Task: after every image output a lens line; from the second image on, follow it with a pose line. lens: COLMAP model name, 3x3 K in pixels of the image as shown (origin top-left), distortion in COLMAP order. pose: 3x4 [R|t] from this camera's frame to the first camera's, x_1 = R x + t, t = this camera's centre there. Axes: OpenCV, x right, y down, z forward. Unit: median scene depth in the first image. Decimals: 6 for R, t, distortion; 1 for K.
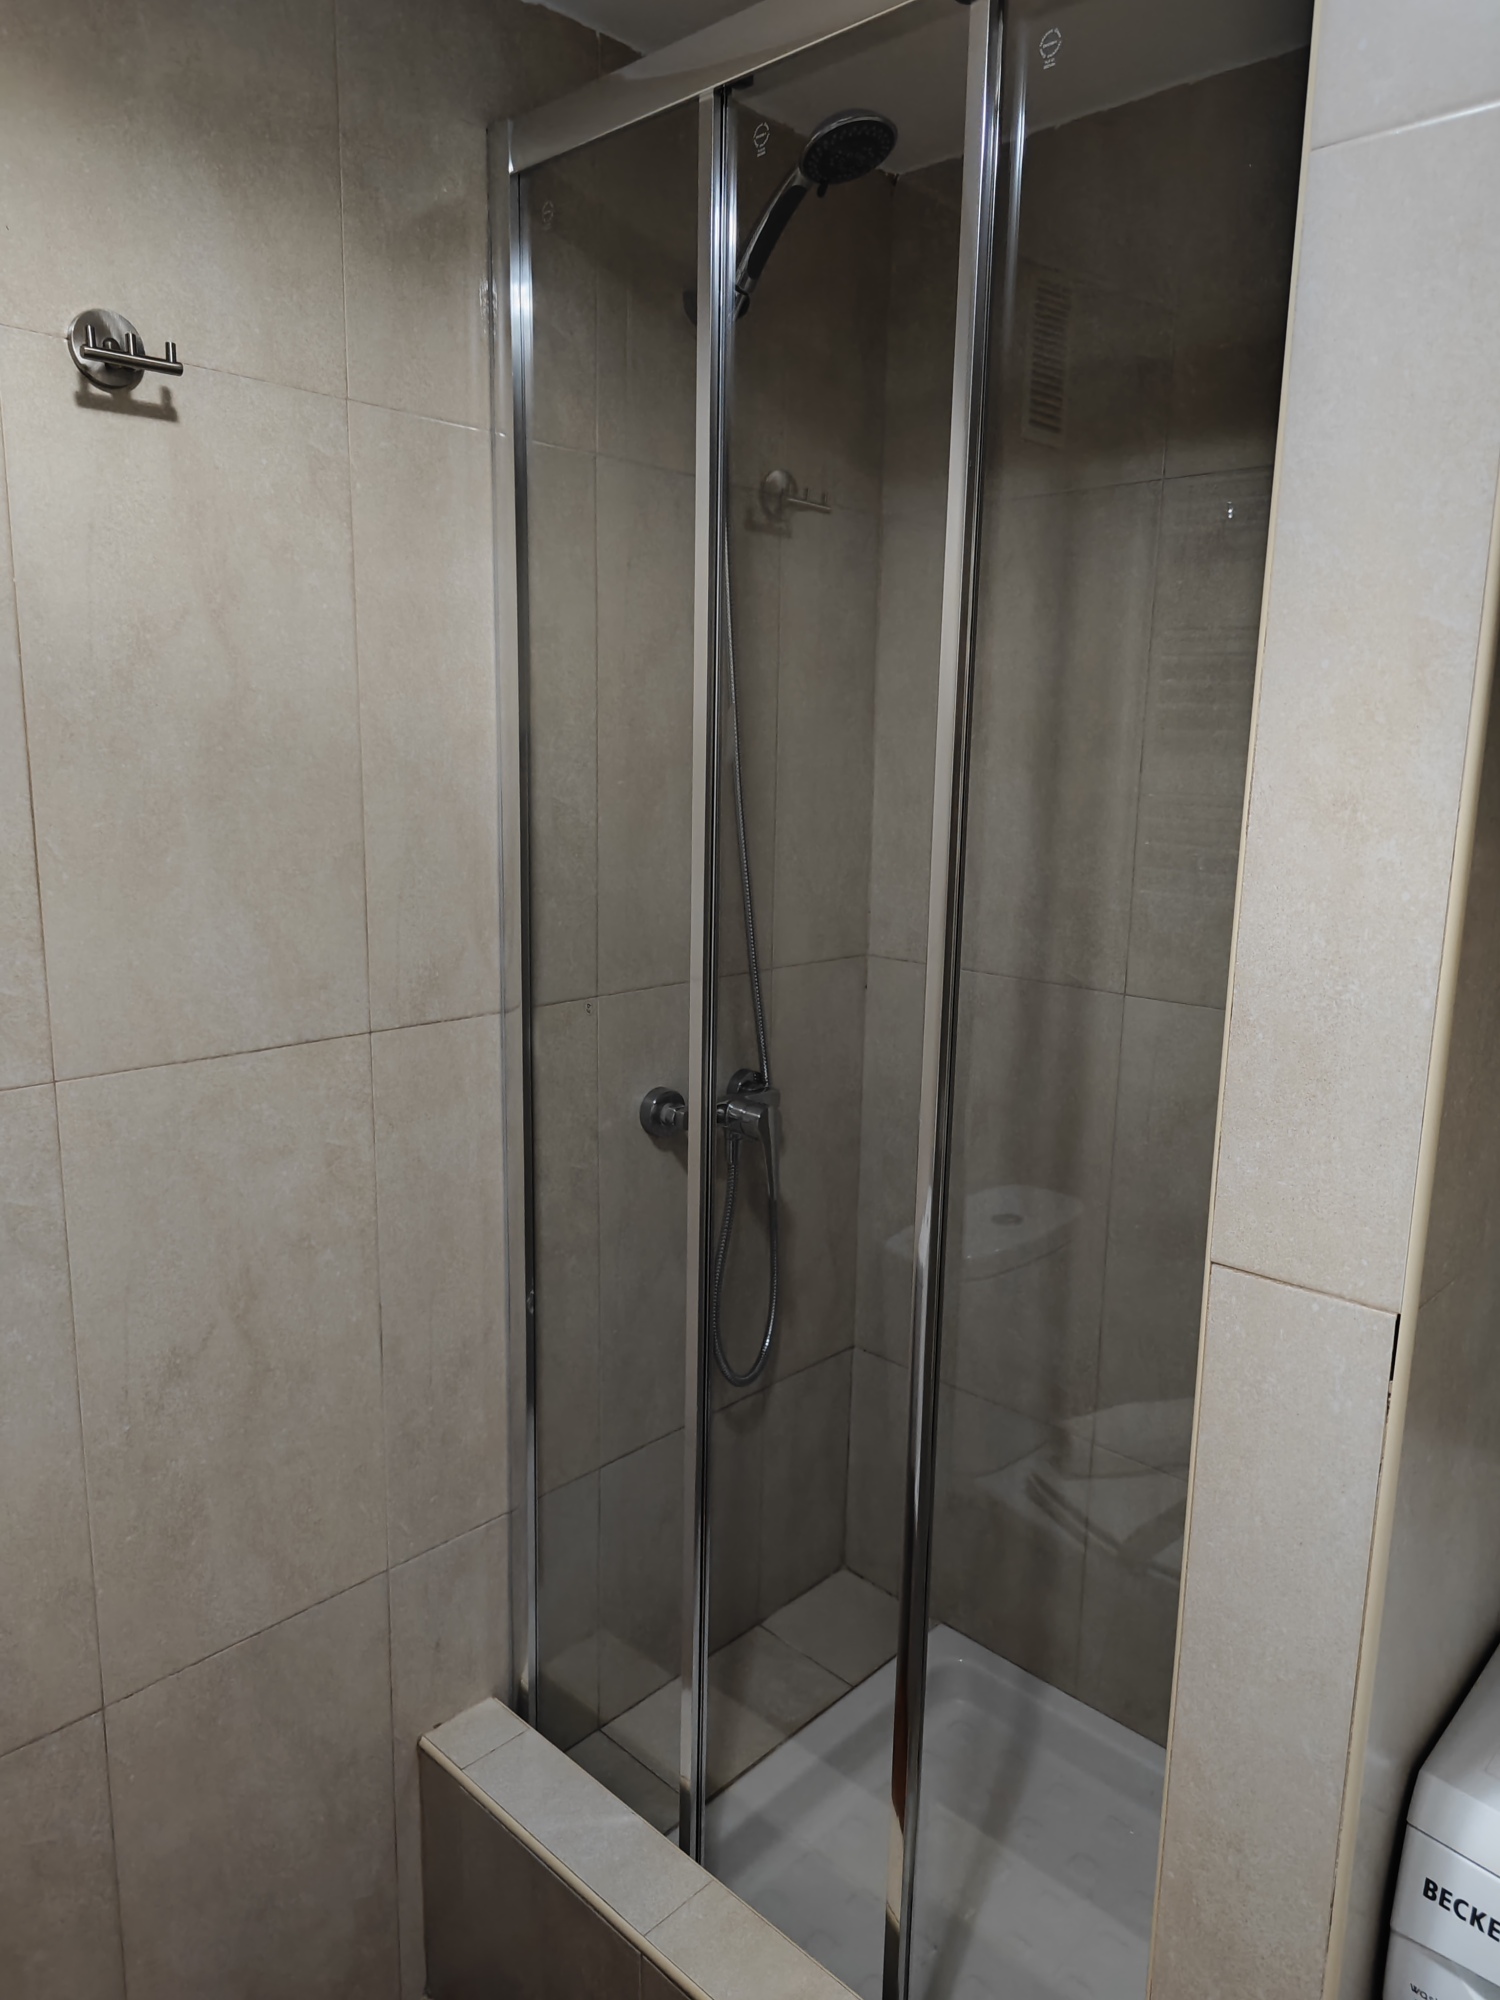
lens RADIAL K [[1354.7, 0, 750.0], [0, 1354.7, 1000.0], [0, 0, 1]] dist [-0.005524, -0.004100]
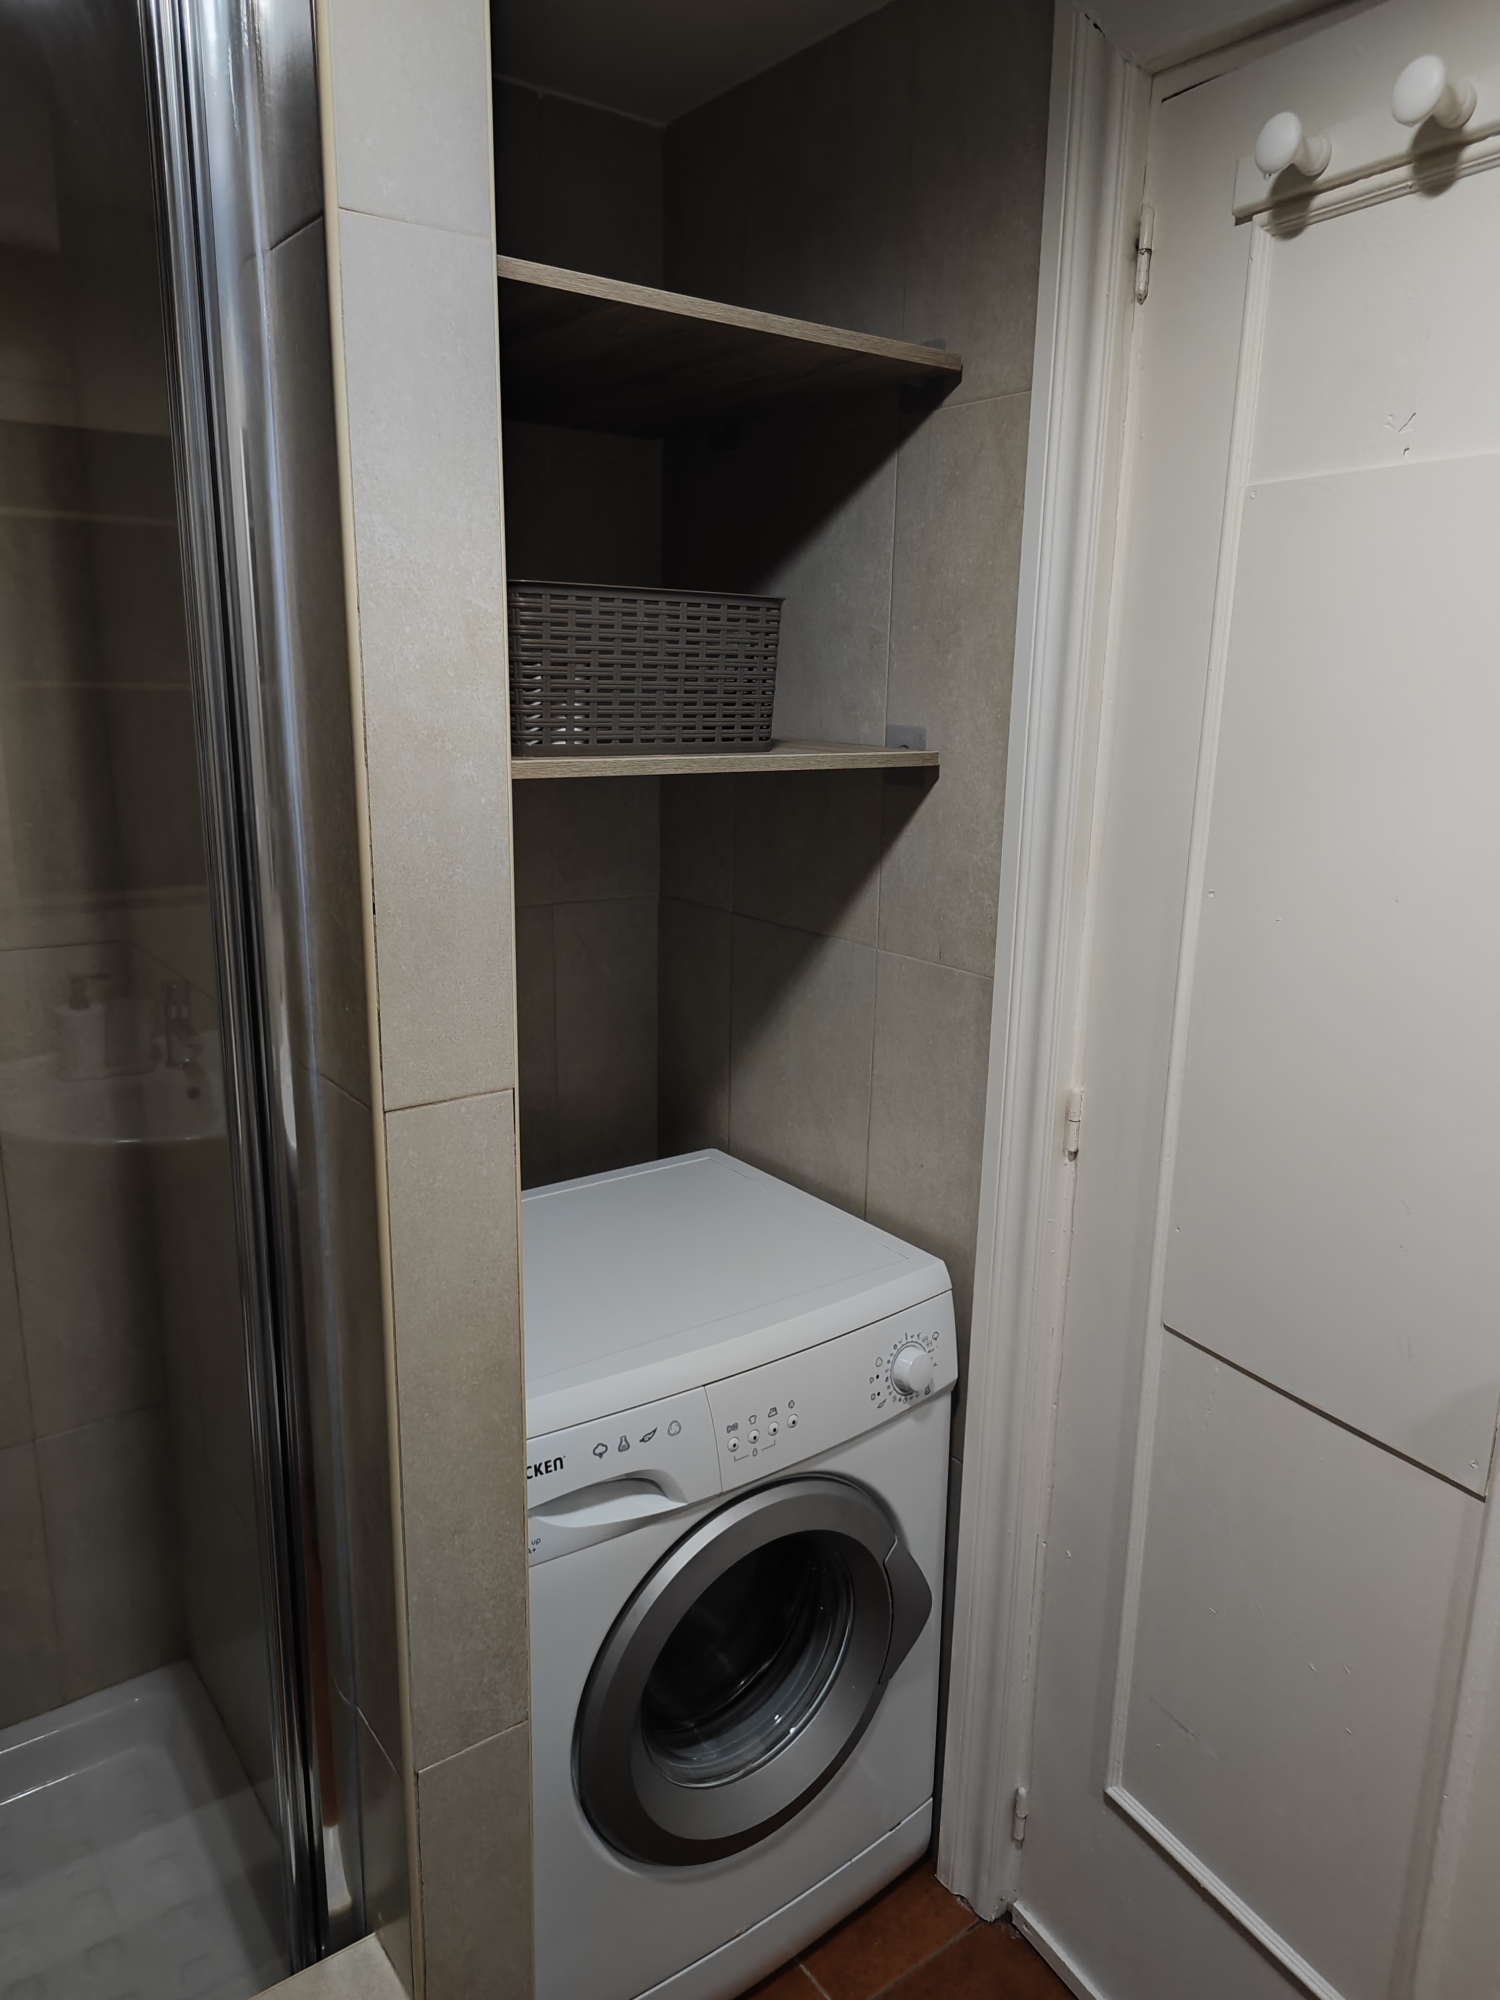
lens RADIAL K [[1354.7, 0, 750.0], [0, 1354.7, 1000.0], [0, 0, 1]] dist [-0.005524, -0.004100]
pose [[0.173392, -0.249390, 0.952754, -0.825133], [0.166246, 0.960937, 0.221276, -0.135530], [-0.970720, 0.120024, 0.208079, 0.438017]]
